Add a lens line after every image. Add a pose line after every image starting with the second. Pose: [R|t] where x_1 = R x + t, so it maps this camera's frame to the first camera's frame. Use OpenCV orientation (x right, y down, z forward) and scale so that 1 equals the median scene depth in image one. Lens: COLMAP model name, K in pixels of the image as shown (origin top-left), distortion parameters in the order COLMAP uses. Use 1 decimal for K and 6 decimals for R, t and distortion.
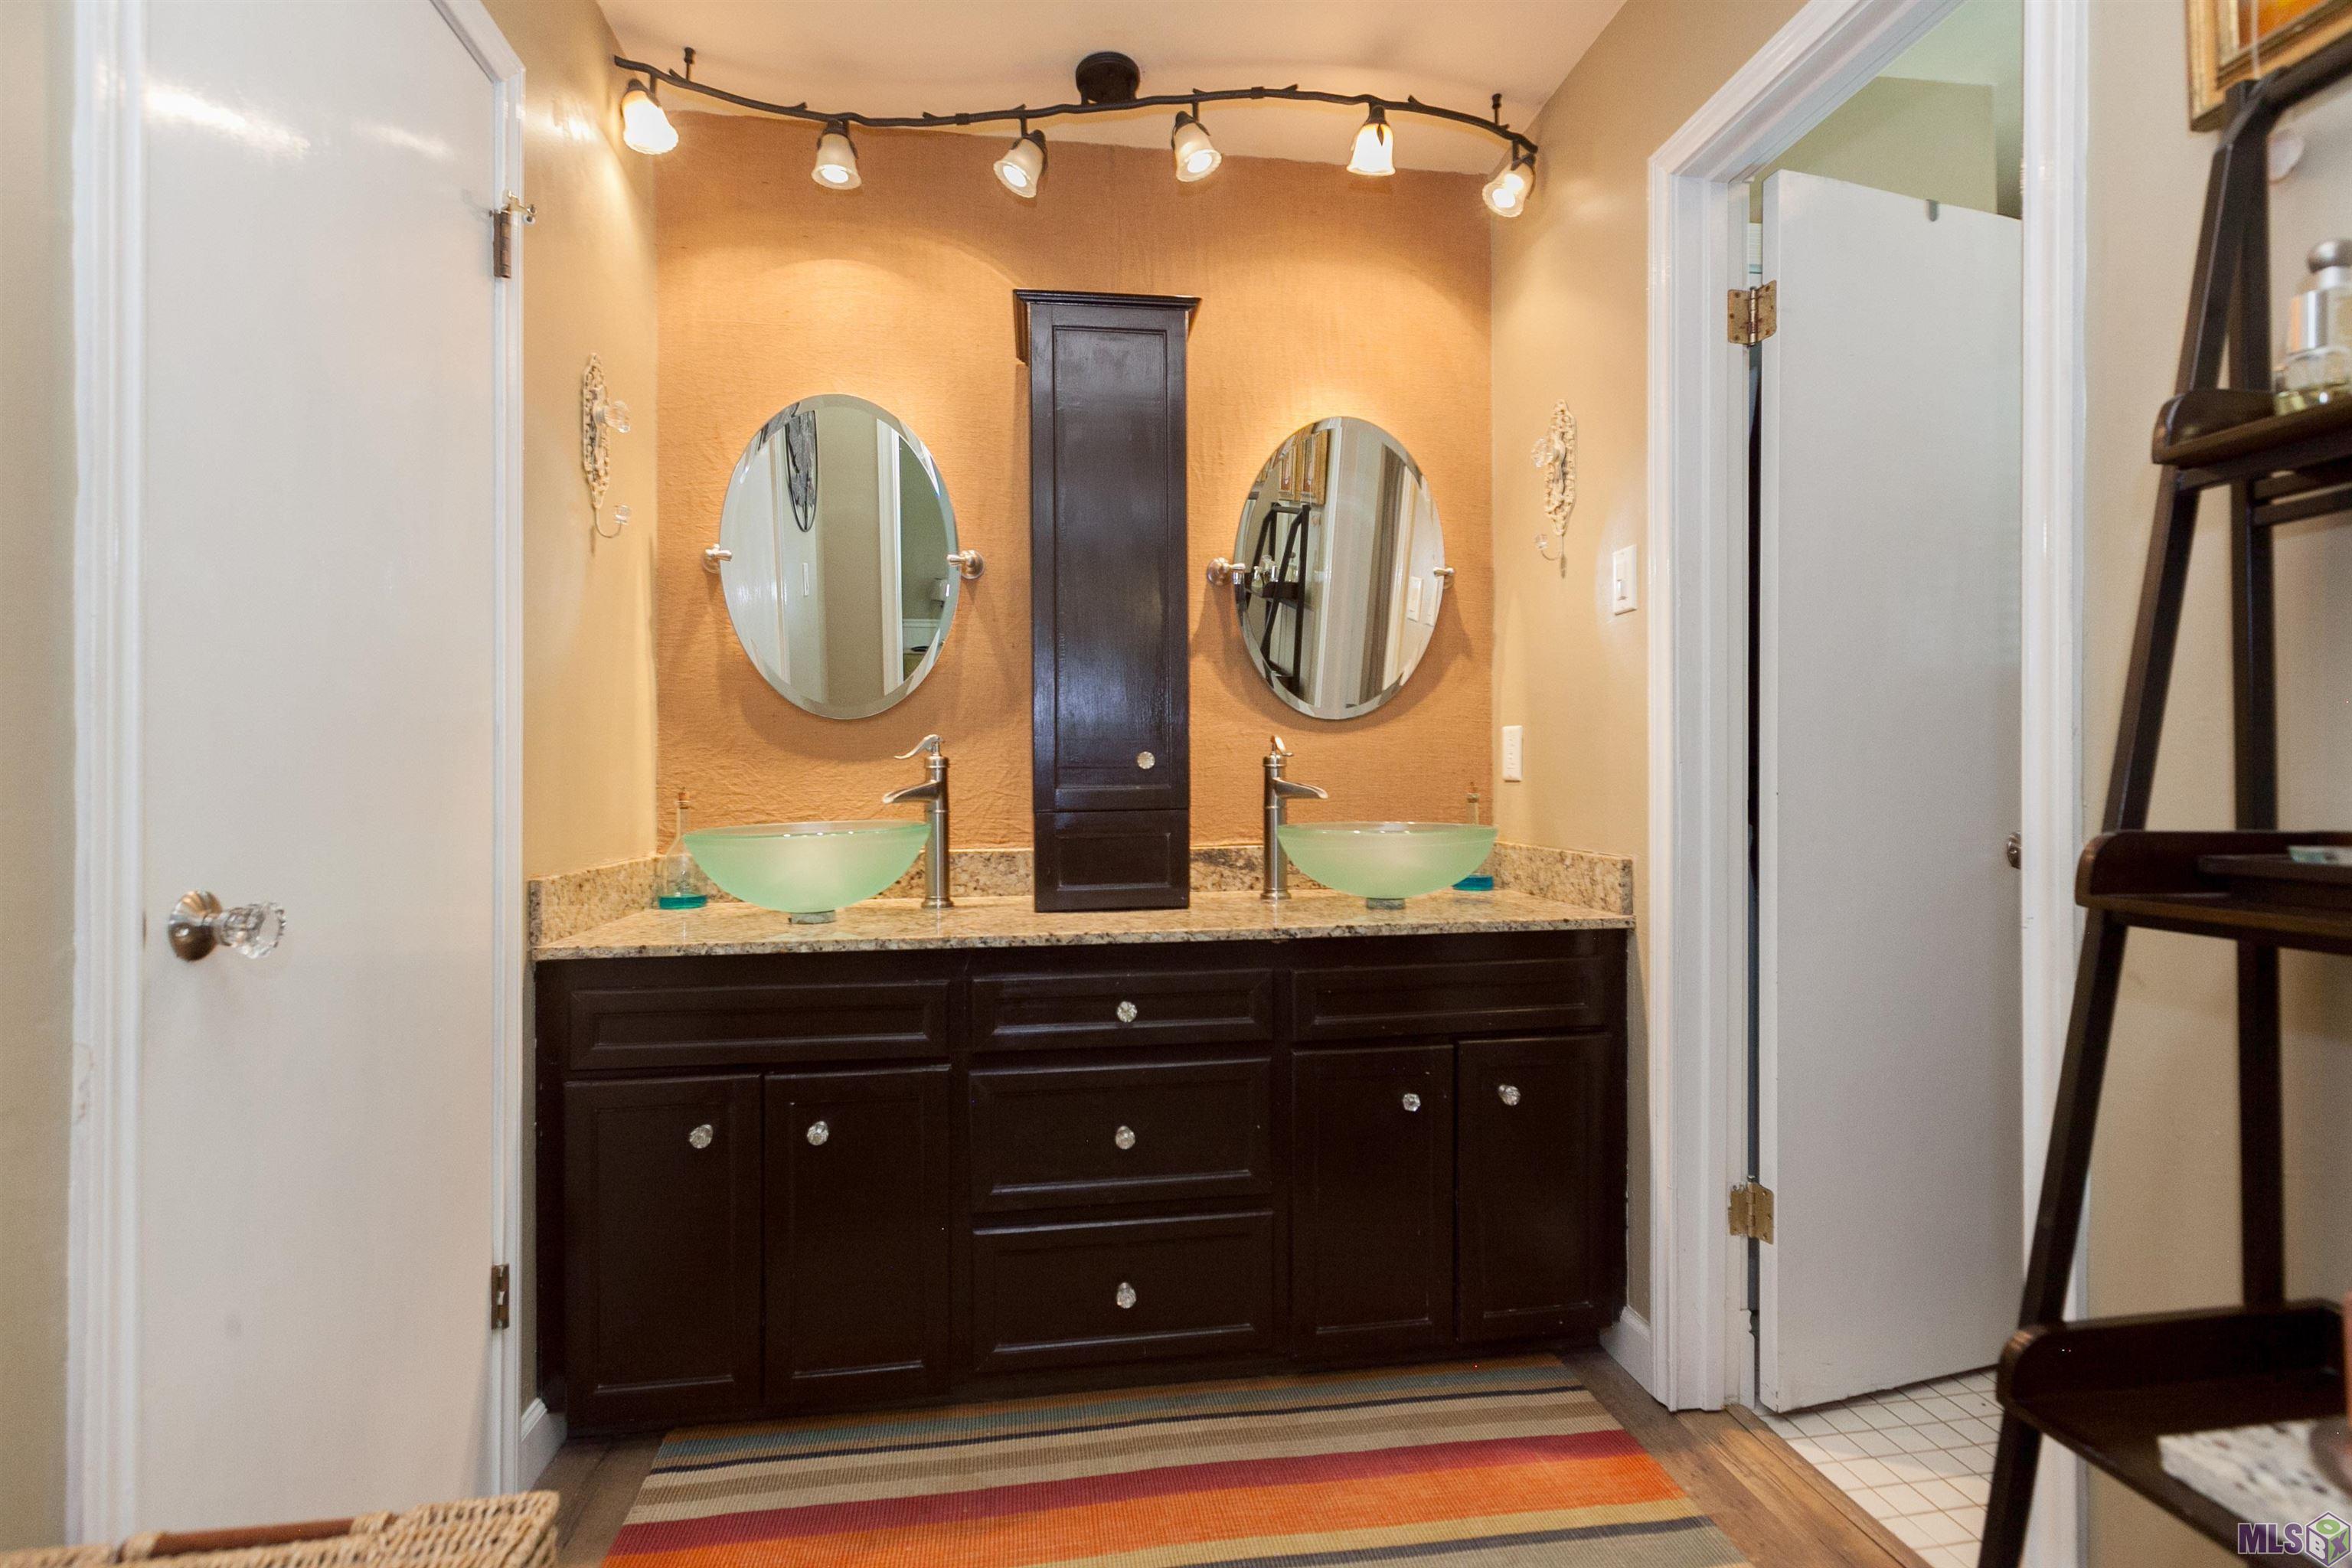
lens RADIAL K [[1102.5, 0, 1176.0], [0, 1102.5, 784.0], [0, 0, 1]] dist [-0.000675, 0.000007]
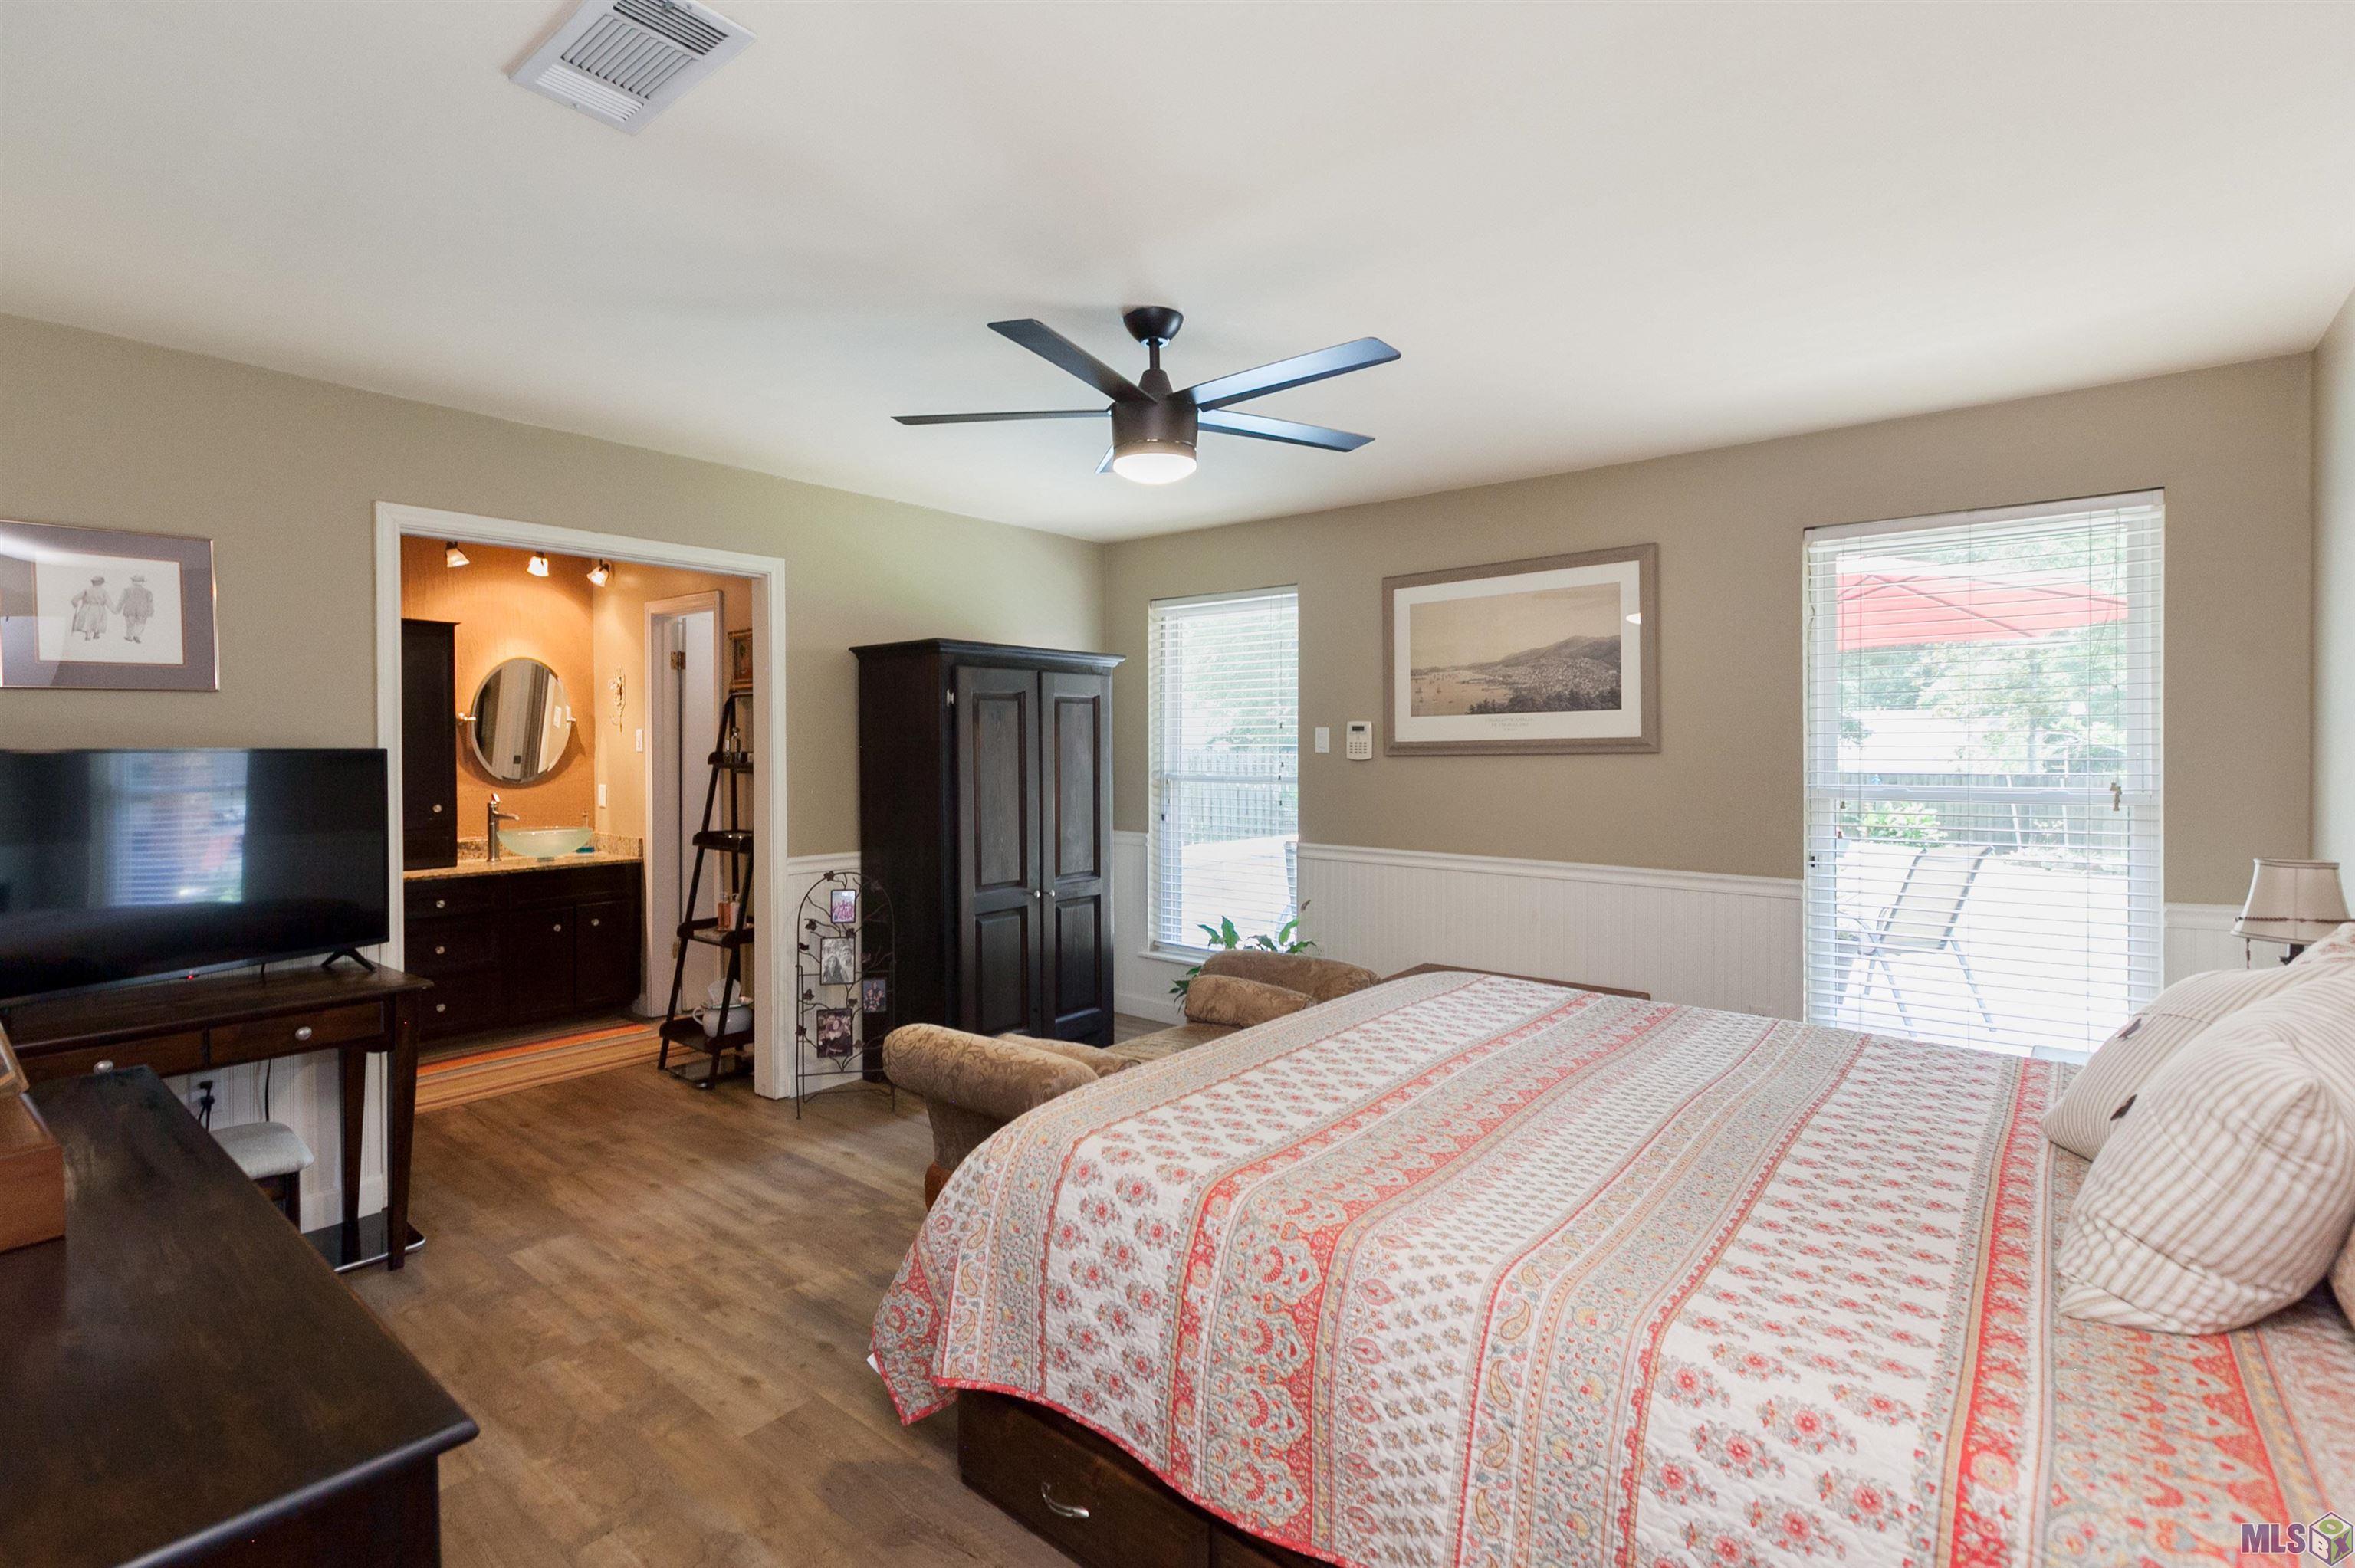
lens RADIAL K [[1055.3, 0, 1158.8], [0, 1055.3, 760.3], [0, 0, 1]] dist [-0.000057, 0.000265]
pose [[0.744674, -0.003855, 0.667418, -0.370894], [0.000690, 0.999987, 0.005007, -0.129302], [-0.667429, -0.003268, 0.744667, -1.714036]]
